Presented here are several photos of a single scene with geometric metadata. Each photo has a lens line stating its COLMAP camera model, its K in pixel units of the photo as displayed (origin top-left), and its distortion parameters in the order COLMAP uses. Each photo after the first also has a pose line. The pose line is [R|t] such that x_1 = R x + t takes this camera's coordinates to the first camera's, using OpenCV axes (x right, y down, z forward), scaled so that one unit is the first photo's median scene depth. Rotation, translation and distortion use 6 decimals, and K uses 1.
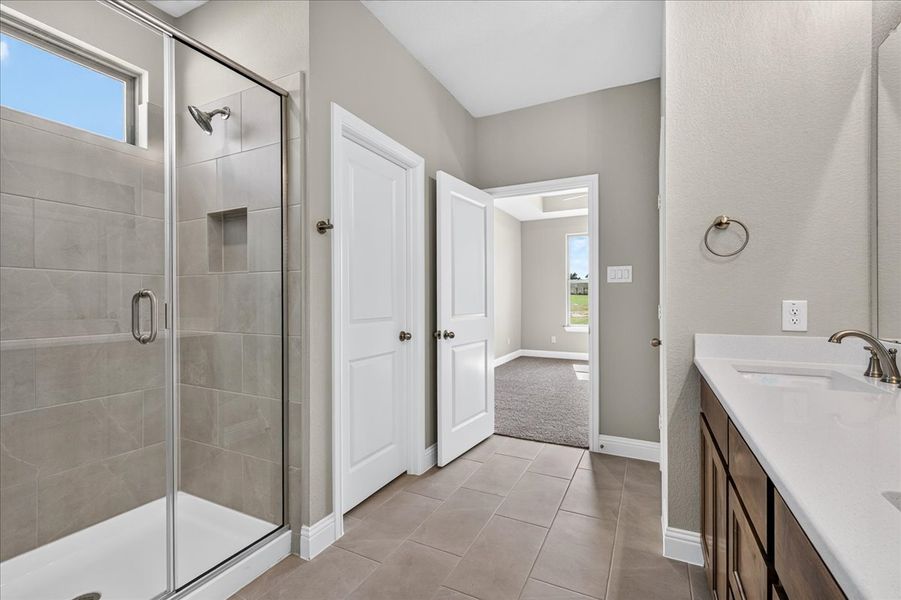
lens RADIAL K [[402.9, 0, 445.7], [0, 402.9, 302.3], [0, 0, 1]] dist [0.014036, -0.000715]
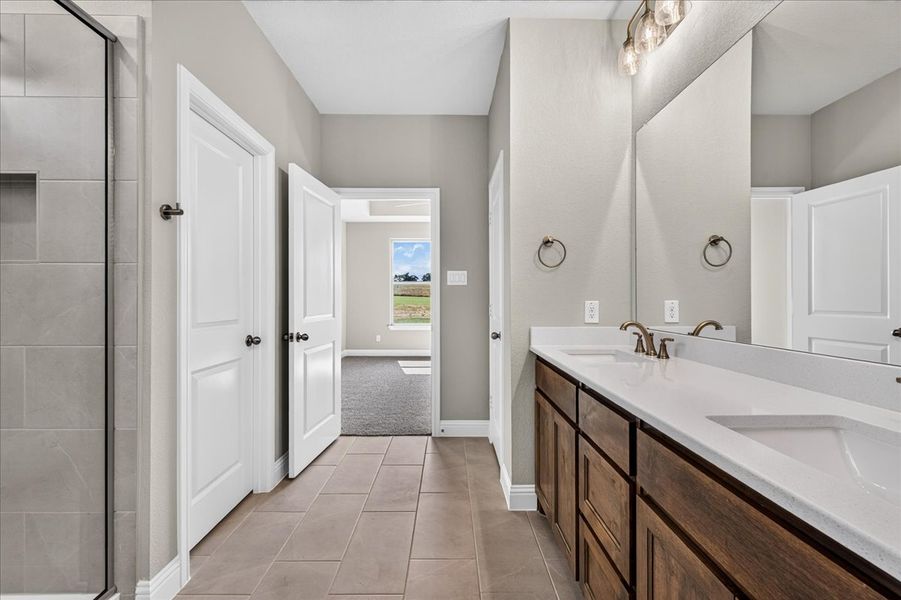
lens RADIAL K [[402.9, 0, 437.9], [0, 402.9, 300.5], [0, 0, 1]] dist [0.014036, -0.000715]
pose [[0.890496, 0.001183, 0.454989, -0.179565], [0.001155, 0.999988, -0.004860, -0.000335], [-0.454989, 0.004854, 0.890484, 0.008997]]
